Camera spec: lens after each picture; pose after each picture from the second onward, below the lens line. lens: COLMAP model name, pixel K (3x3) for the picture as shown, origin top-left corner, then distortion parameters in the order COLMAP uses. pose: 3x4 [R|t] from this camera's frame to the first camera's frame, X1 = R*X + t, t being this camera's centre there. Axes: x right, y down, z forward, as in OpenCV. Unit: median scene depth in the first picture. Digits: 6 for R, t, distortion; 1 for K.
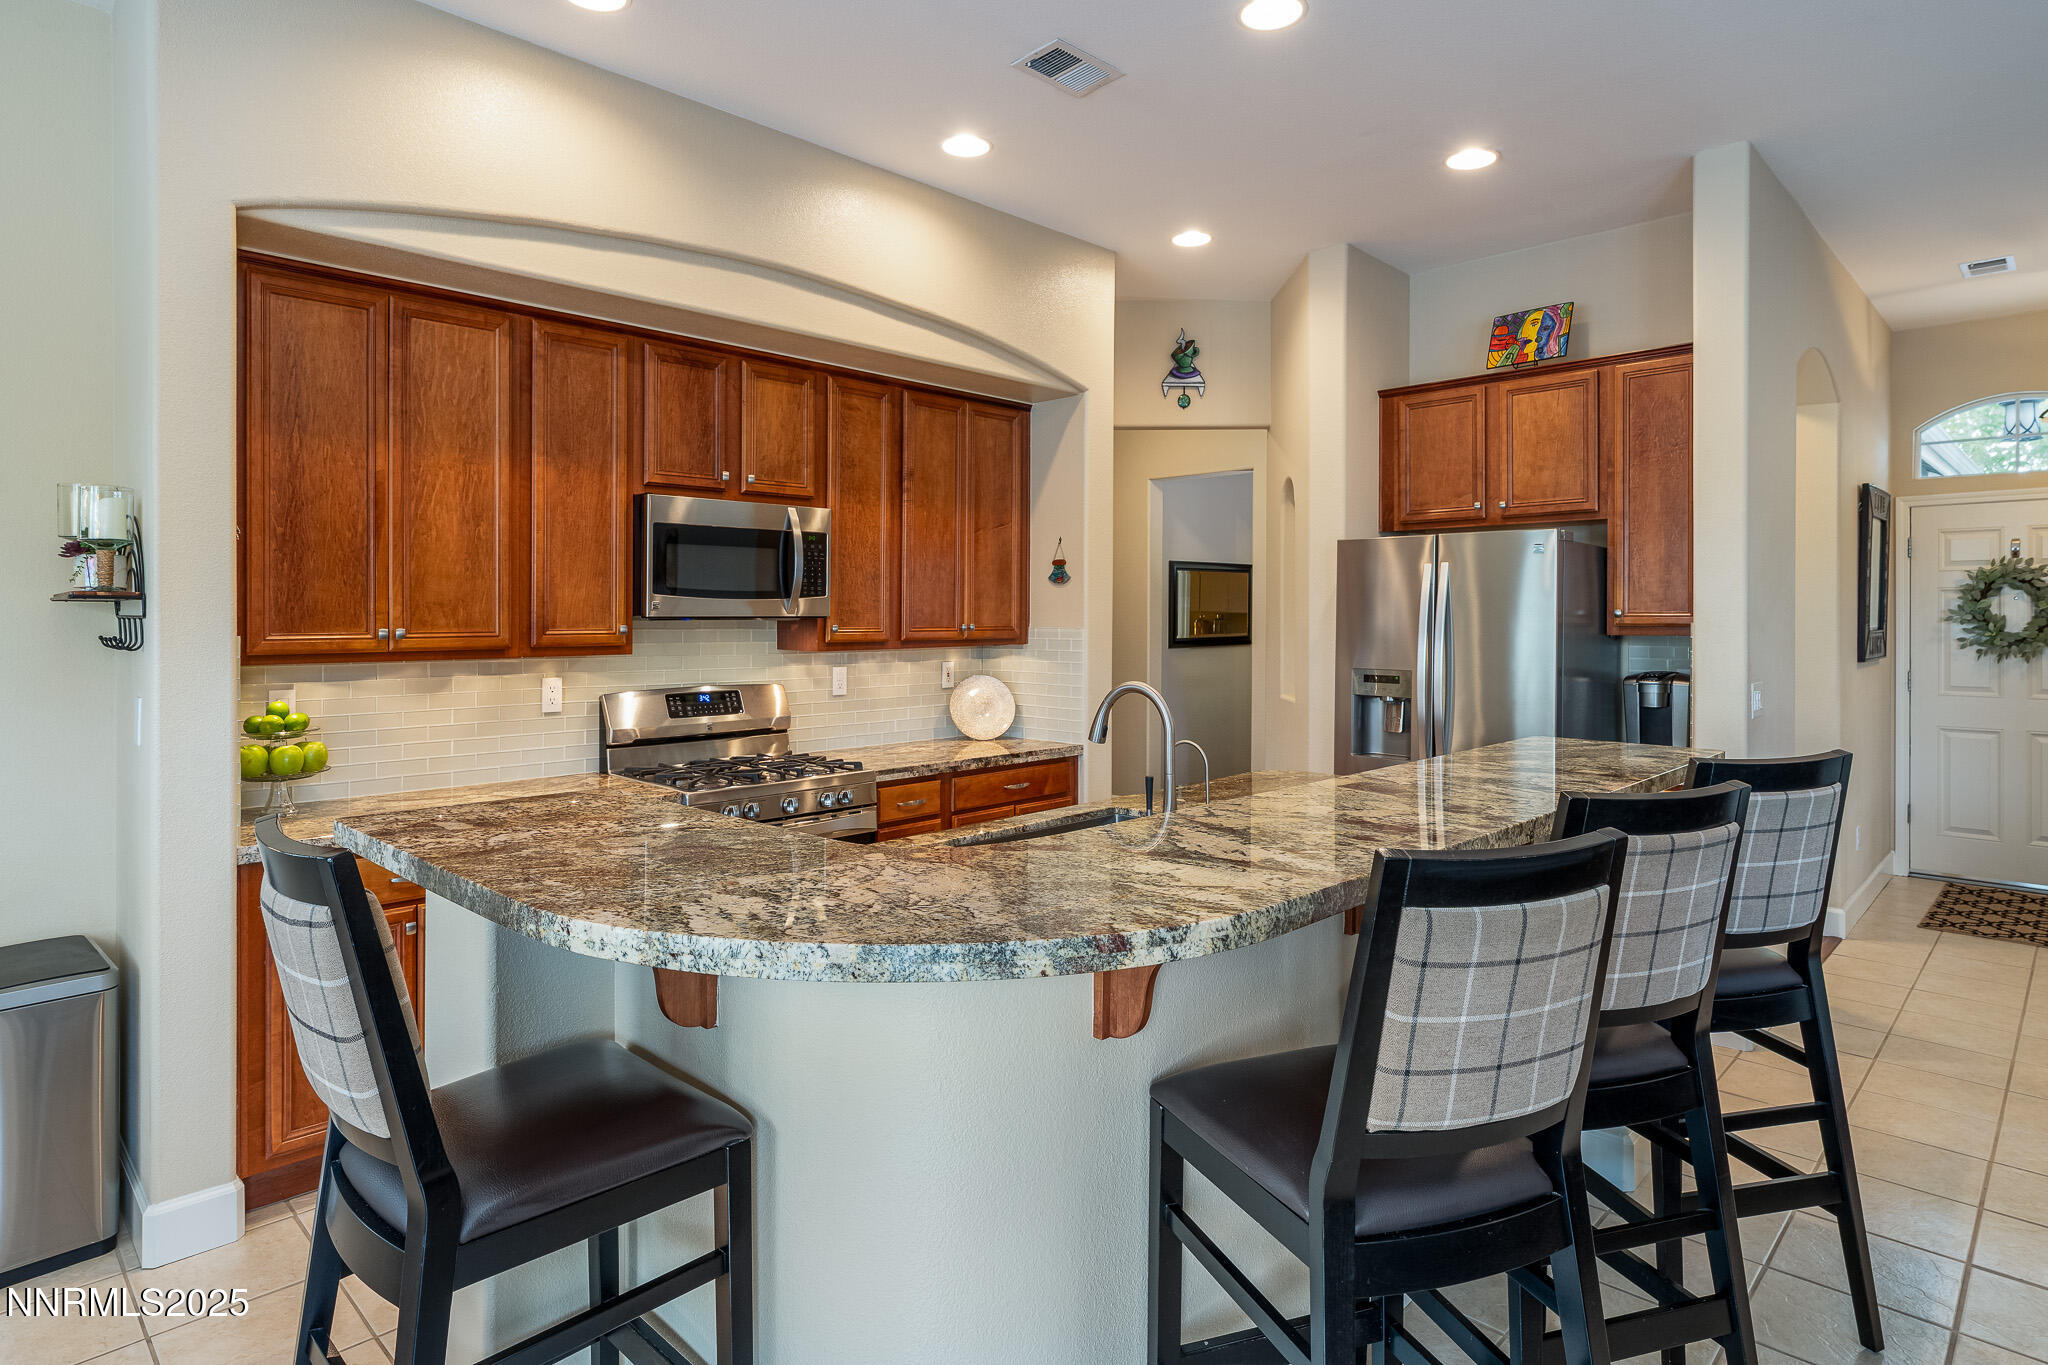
lens RADIAL K [[1115.8, 0, 1024.3], [0, 1115.8, 621.3], [0, 0, 1]] dist [-0.000739, -0.003301]
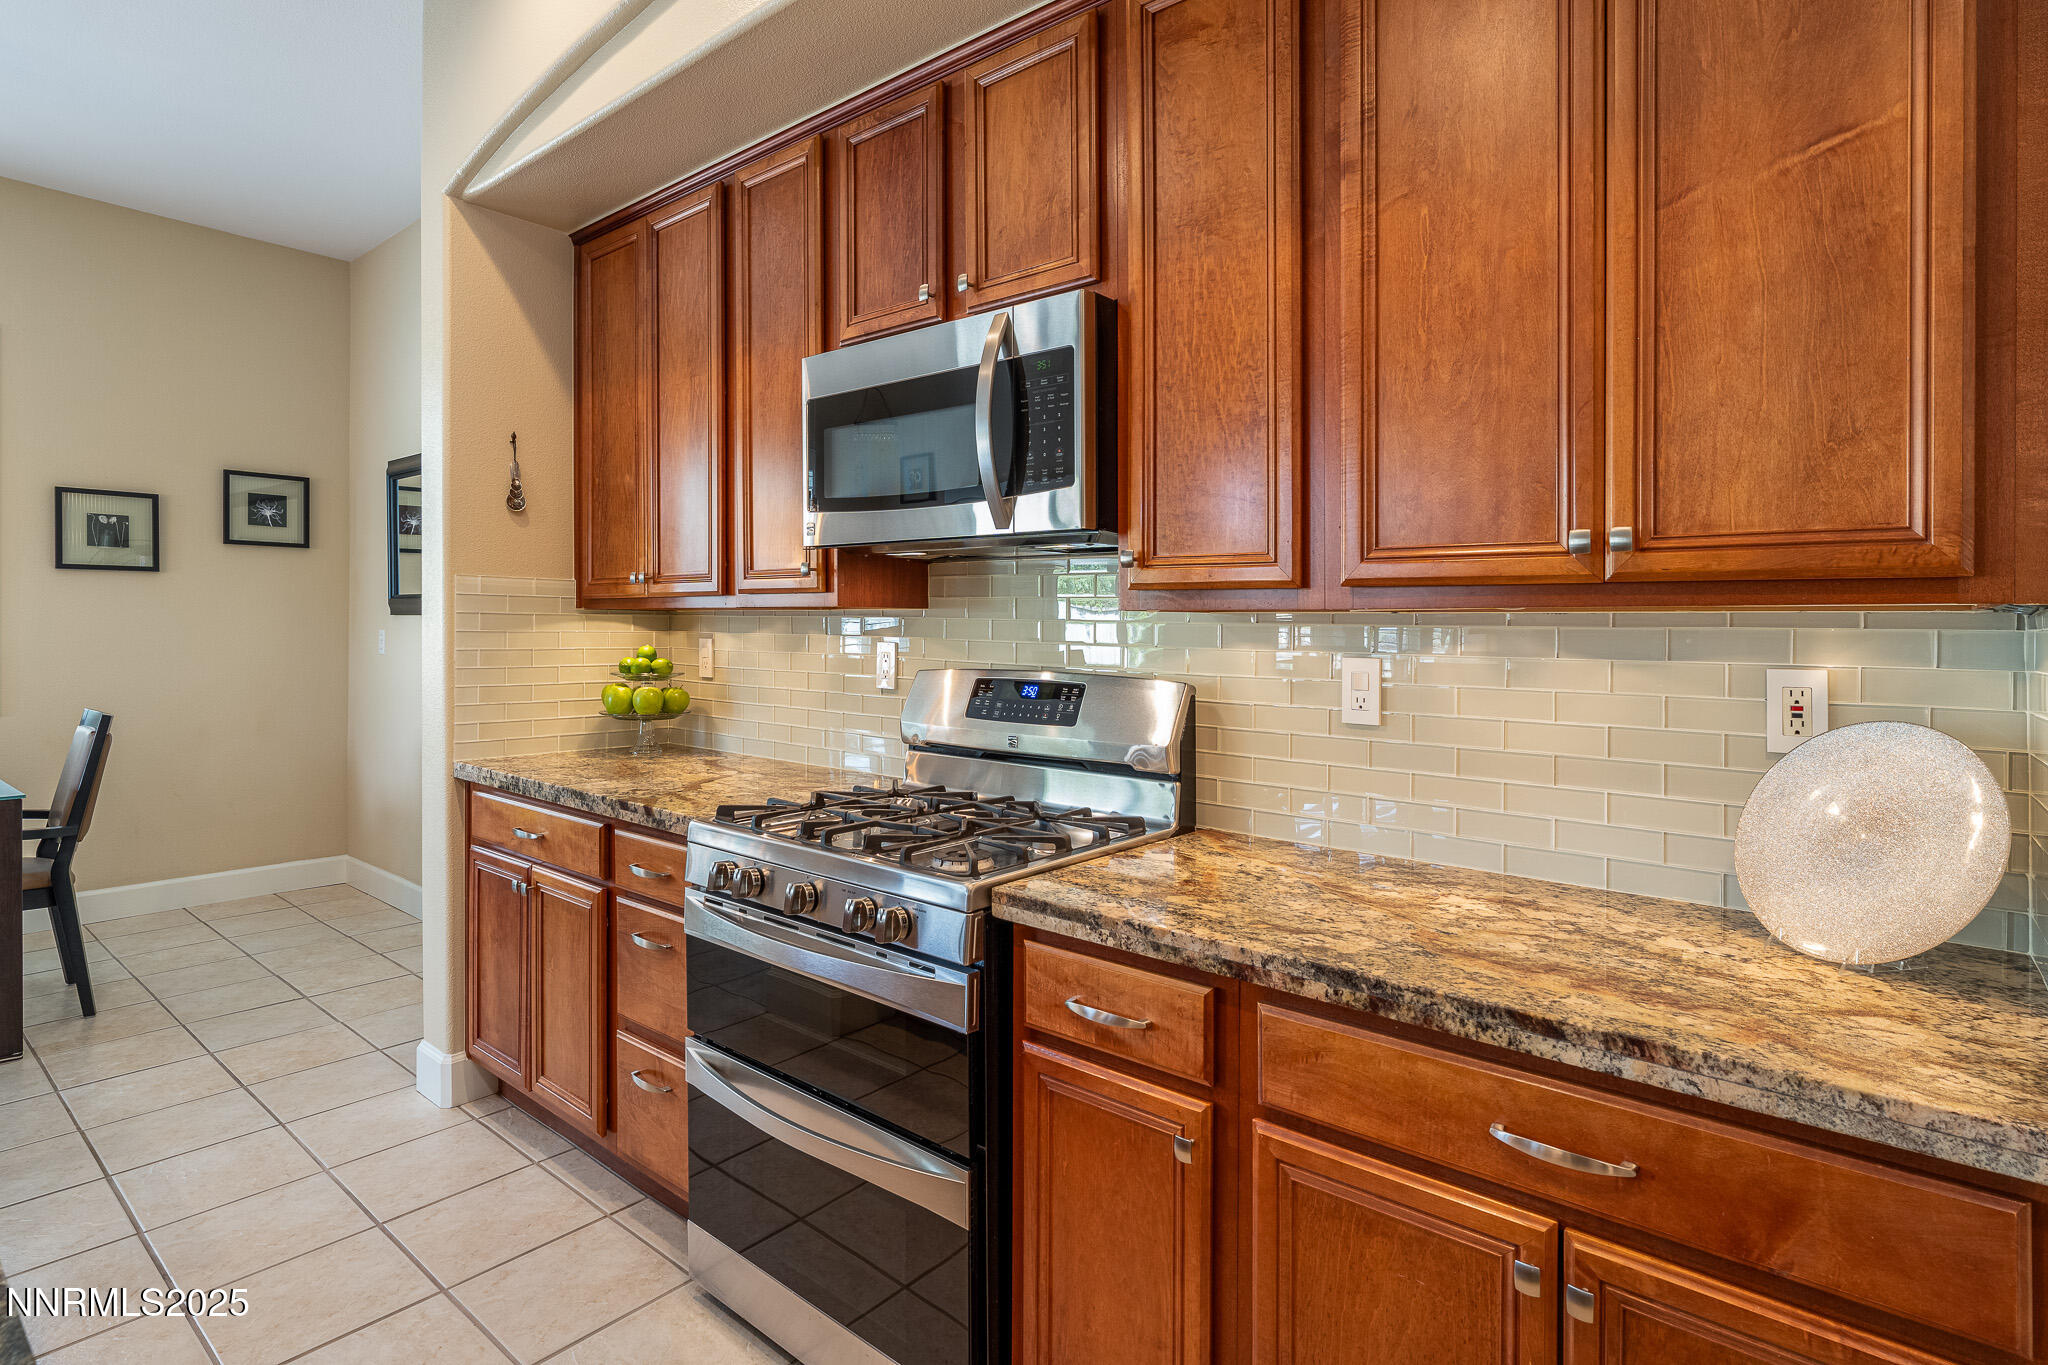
lens RADIAL K [[1028.6, 0, 1025.3], [0, 1028.6, 608.3], [0, 0, 1]] dist [-0.003911, 0.000239]
pose [[0.077324, -0.011692, -0.996937, 0.221292], [-0.012261, 0.999844, -0.012677, 0.031100], [0.996931, 0.013204, 0.077169, 0.883473]]
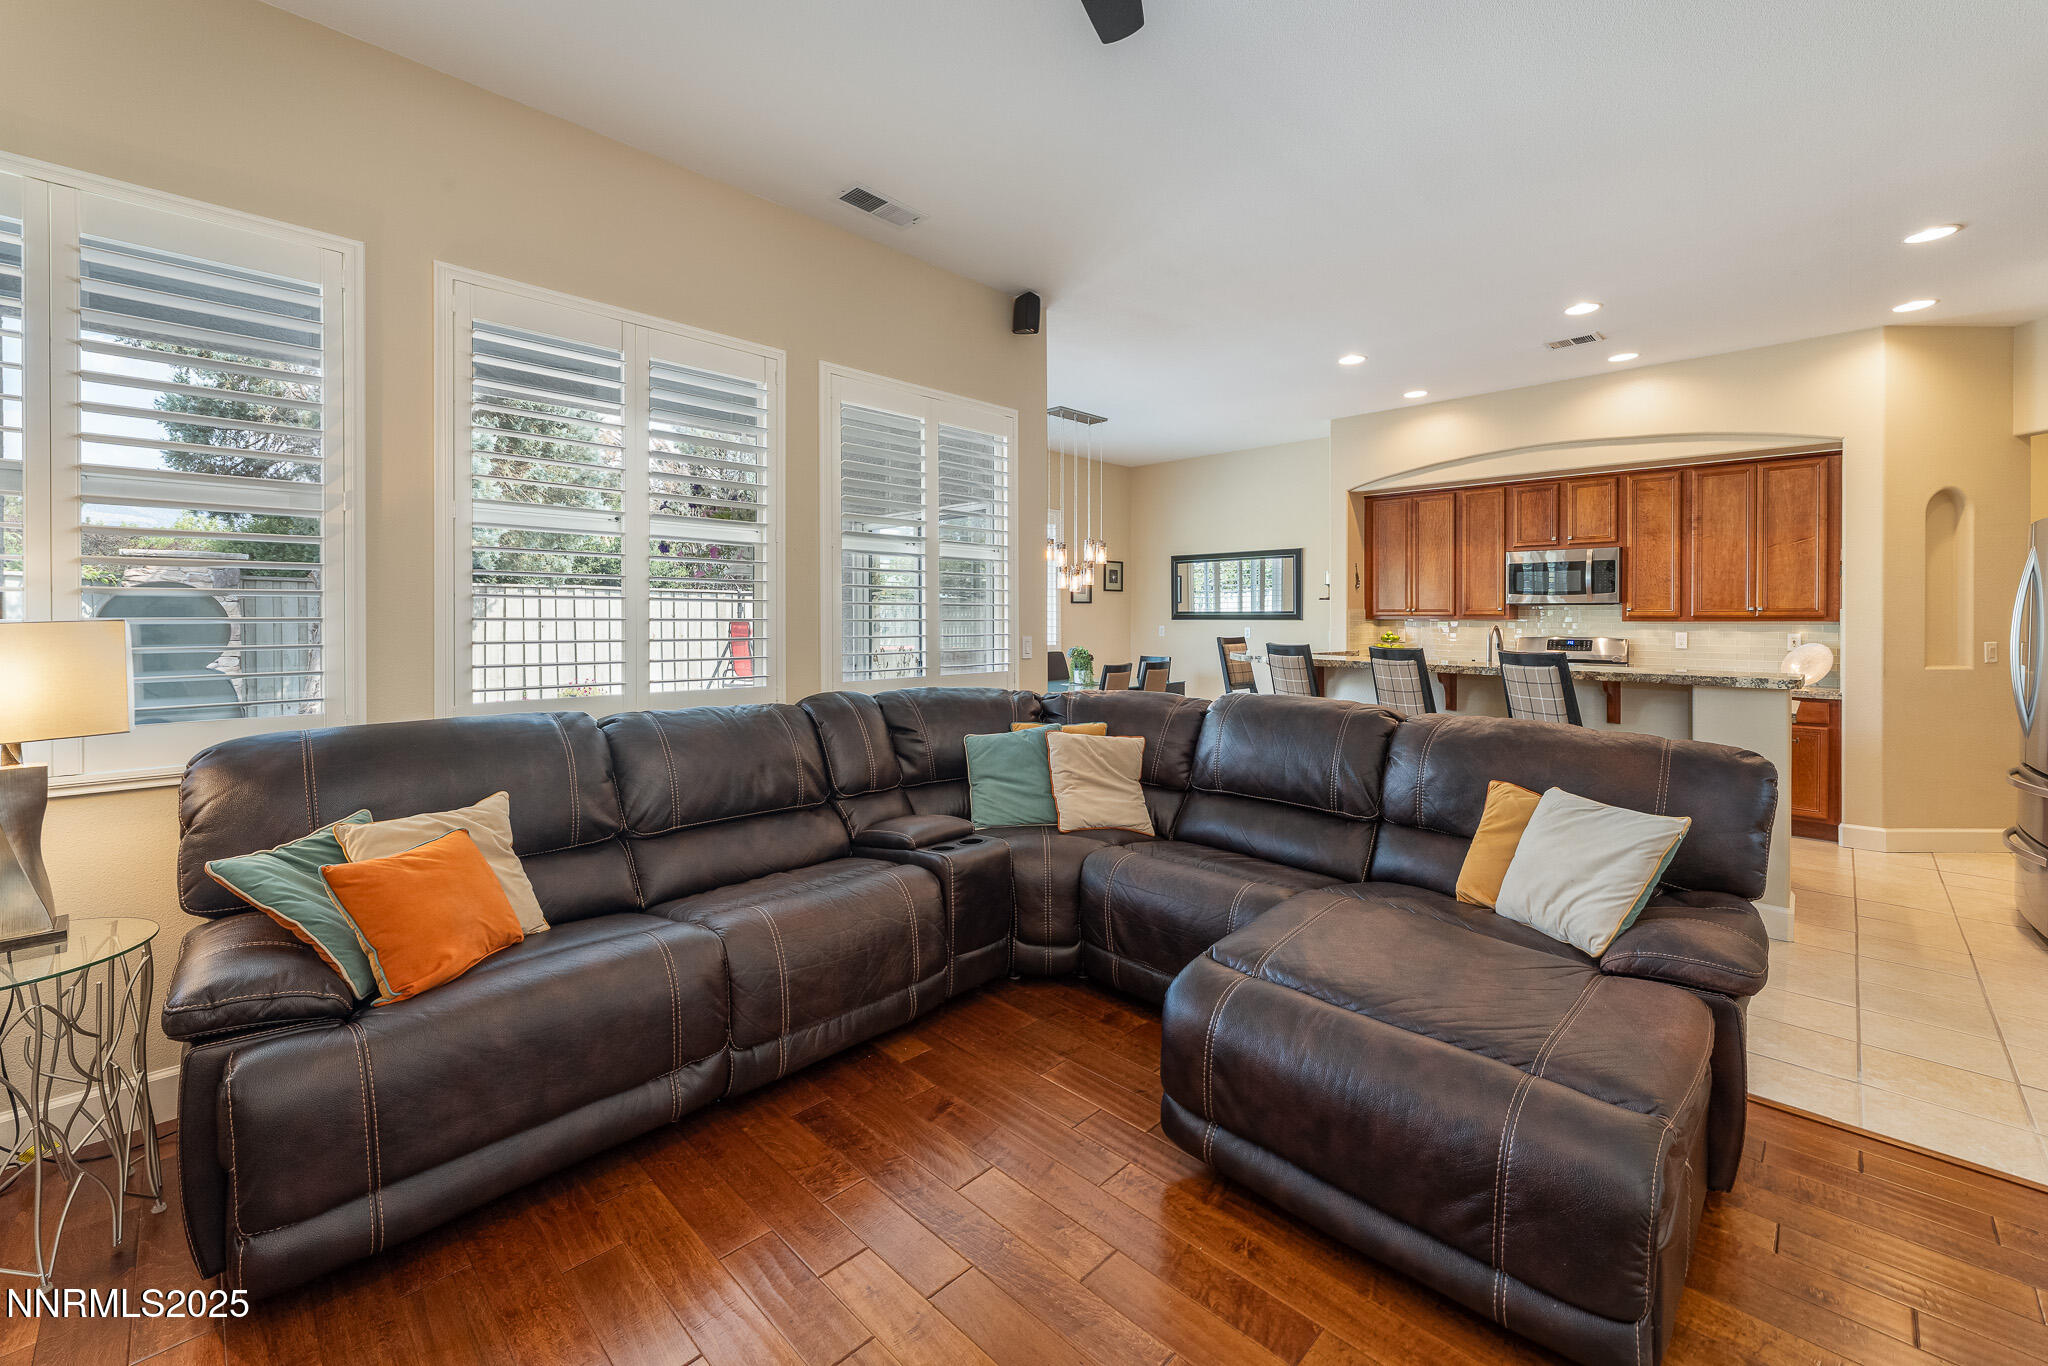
lens RADIAL K [[849.7, 0, 1046.8], [0, 849.7, 615.6], [0, 0, 1]] dist [-0.001844, 0.000671]
pose [[0.013188, 0.004130, -0.999905, 1.201339], [-0.003565, 0.999985, 0.004084, 0.014631], [0.999907, 0.003511, 0.013202, -0.009559]]
